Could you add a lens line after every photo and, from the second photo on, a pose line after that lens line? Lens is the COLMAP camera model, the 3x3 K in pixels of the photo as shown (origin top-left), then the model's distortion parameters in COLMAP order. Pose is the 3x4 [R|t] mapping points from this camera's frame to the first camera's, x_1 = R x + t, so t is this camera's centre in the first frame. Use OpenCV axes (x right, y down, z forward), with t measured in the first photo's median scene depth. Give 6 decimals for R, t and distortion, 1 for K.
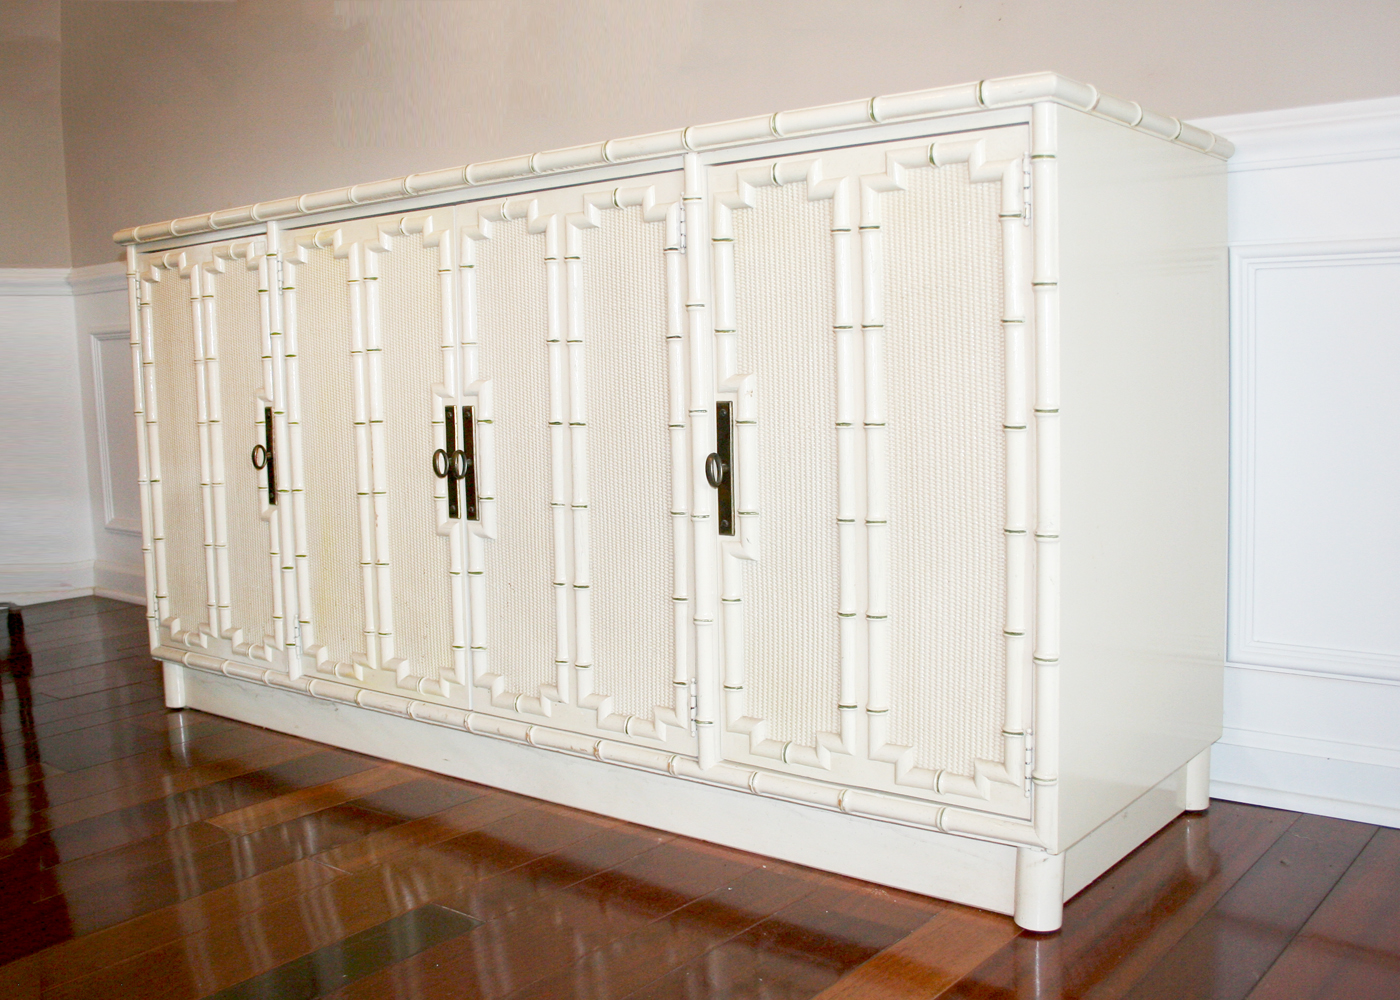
lens RADIAL K [[1382.6, 0, 700.0], [0, 1382.6, 500.0], [0, 0, 1]] dist [-0.122641, 0.000335]
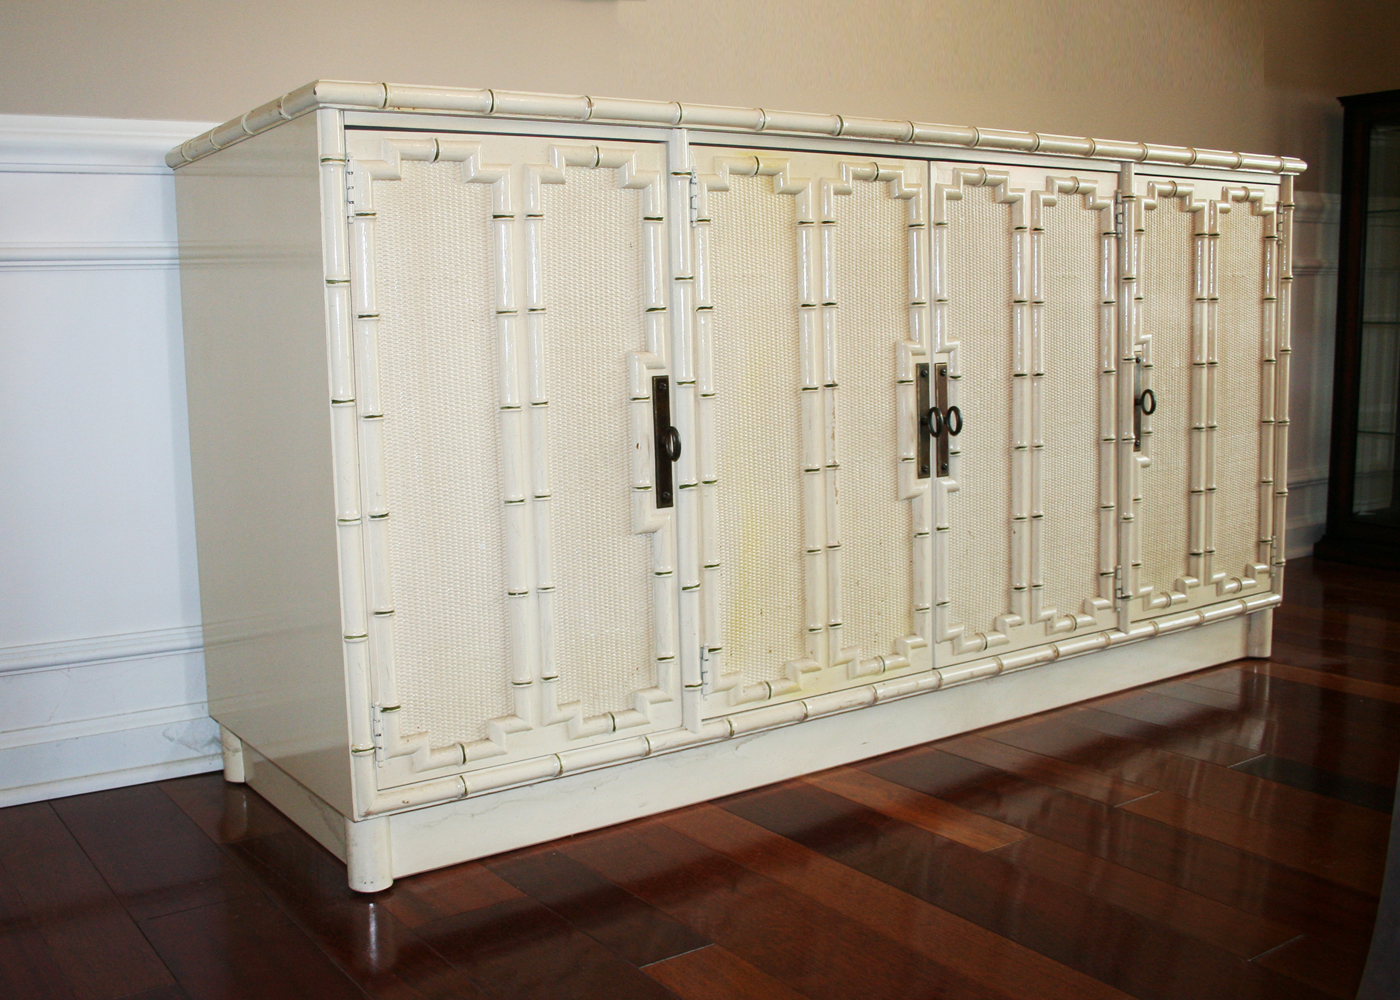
lens RADIAL K [[1260.6, 0, 700.0], [0, 1260.6, 500.0], [0, 0, 1]] dist [-0.142726, 0.001137]
pose [[0.334077, -0.103216, 0.936877, -0.998281], [0.119104, 0.990641, 0.066669, -0.046416], [-0.934990, 0.089313, 0.343243, 0.784073]]
